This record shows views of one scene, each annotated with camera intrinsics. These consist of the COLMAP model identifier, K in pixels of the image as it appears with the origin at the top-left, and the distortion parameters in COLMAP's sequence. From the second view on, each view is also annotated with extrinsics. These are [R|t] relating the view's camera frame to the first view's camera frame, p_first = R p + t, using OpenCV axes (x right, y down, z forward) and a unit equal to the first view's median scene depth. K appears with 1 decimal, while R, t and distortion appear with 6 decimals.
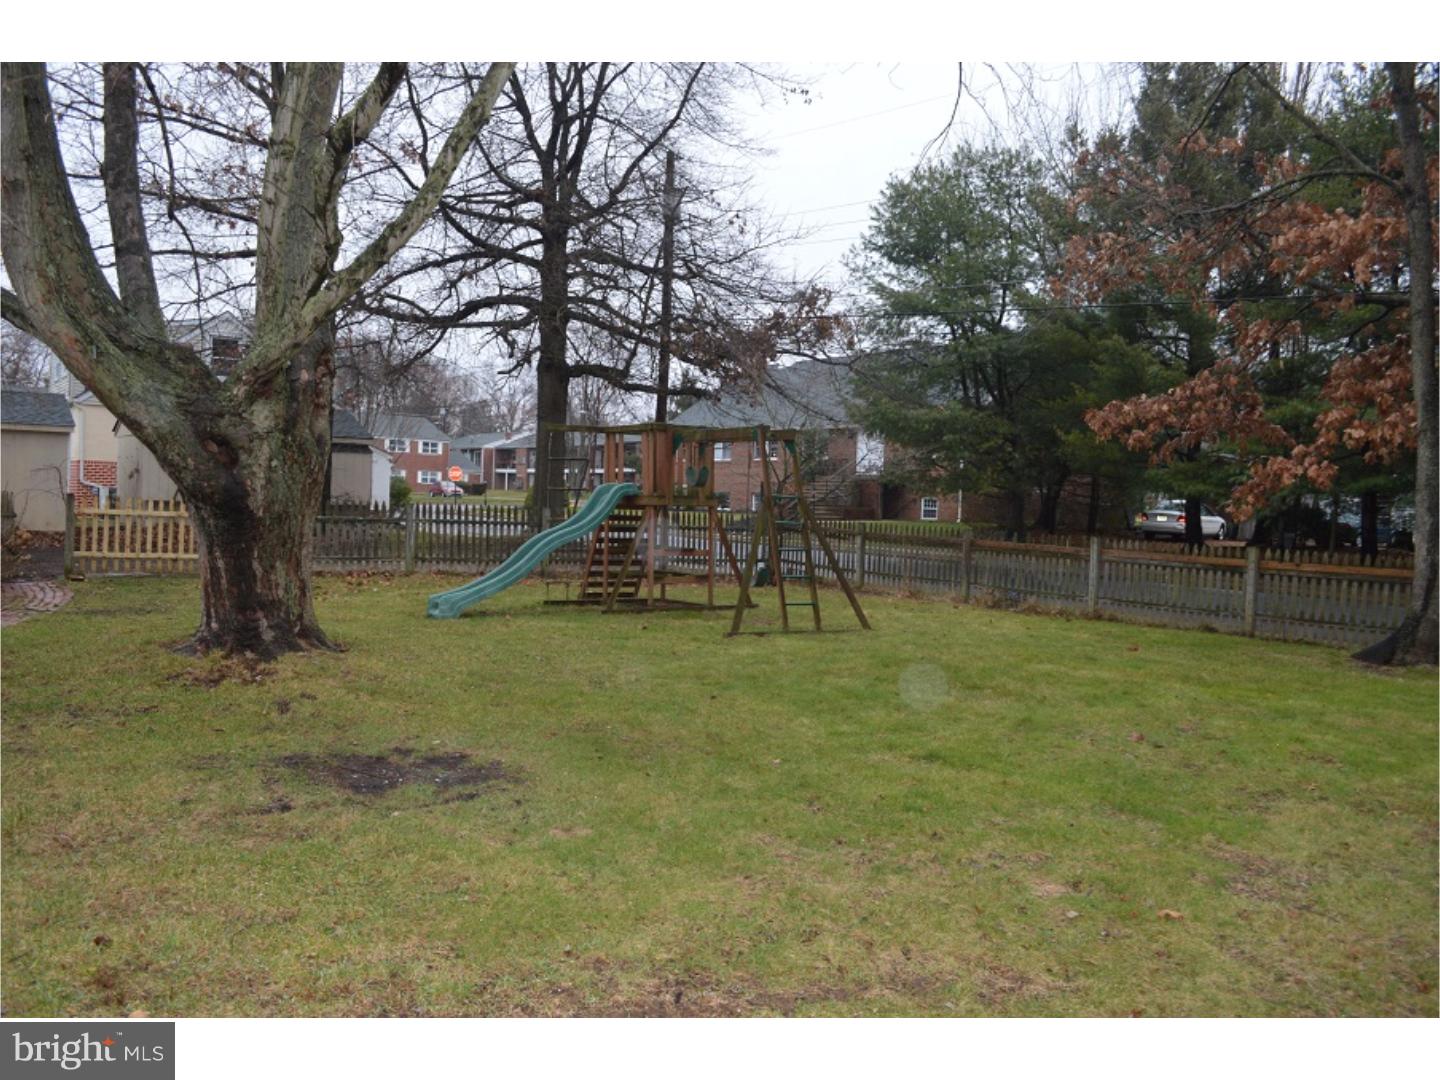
lens RADIAL K [[1198.6, 0, 720.0], [0, 1198.6, 540.0], [0, 0, 1]] dist [-0.083063, 0.004238]
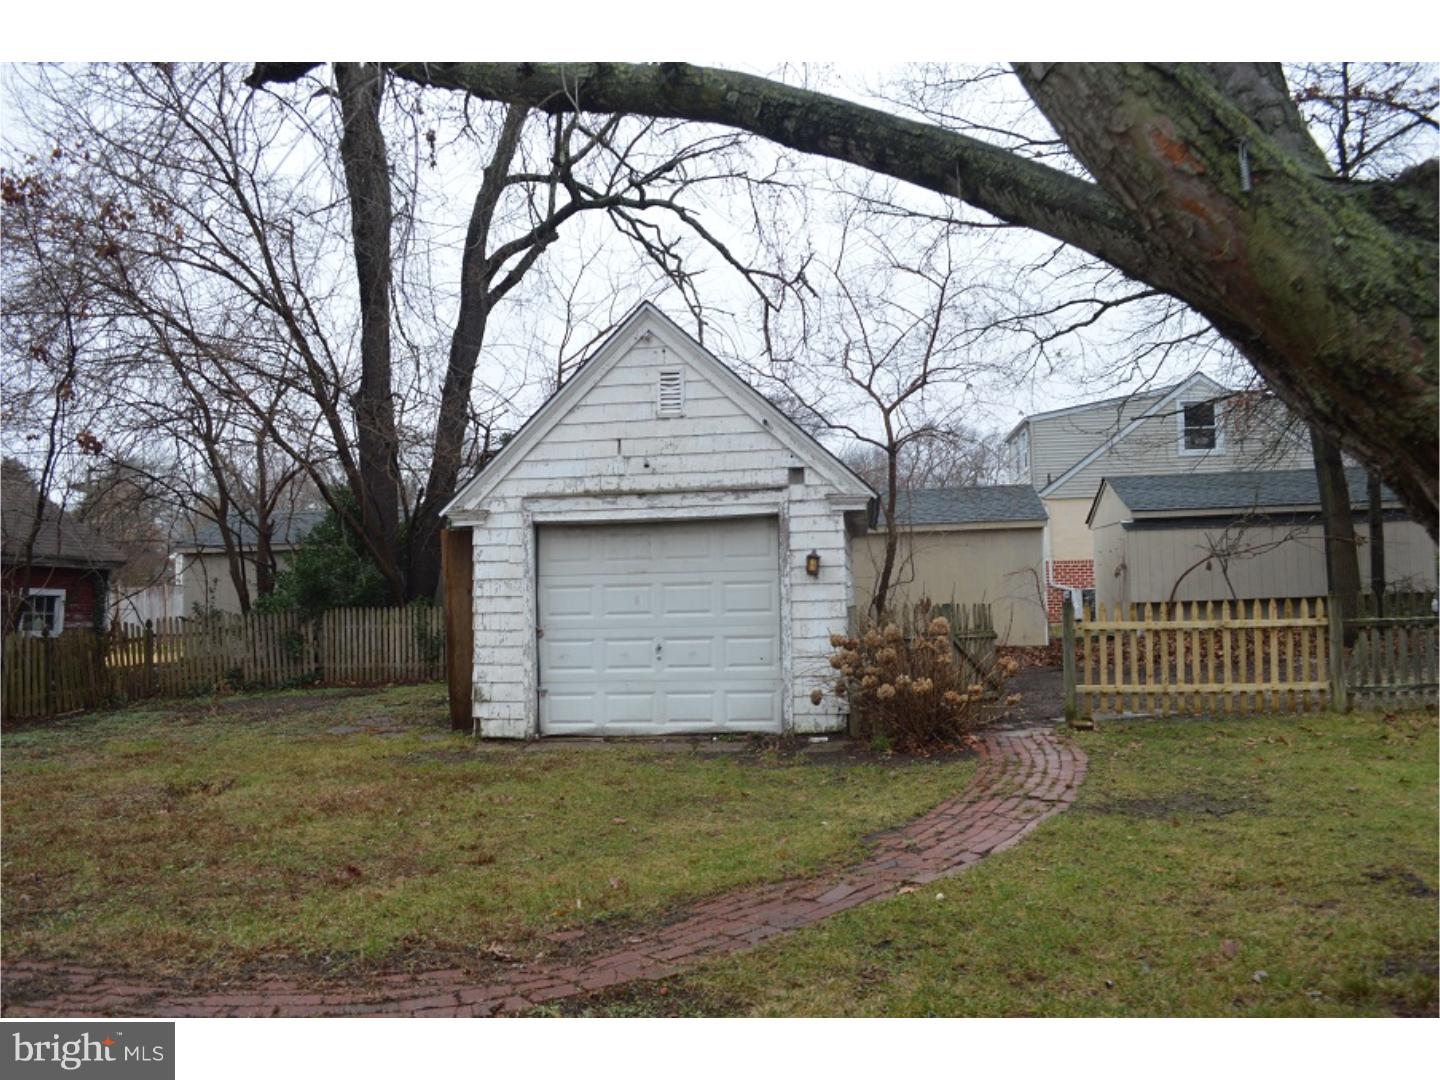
lens RADIAL K [[1198.6, 0, 720.0], [0, 1198.6, 540.0], [0, 0, 1]] dist [-0.083063, 0.004238]
pose [[0.724629, -0.086829, -0.683647, -0.211038], [0.032670, 0.995244, -0.091776, -0.017633], [0.688364, 0.044169, 0.724020, 0.331366]]
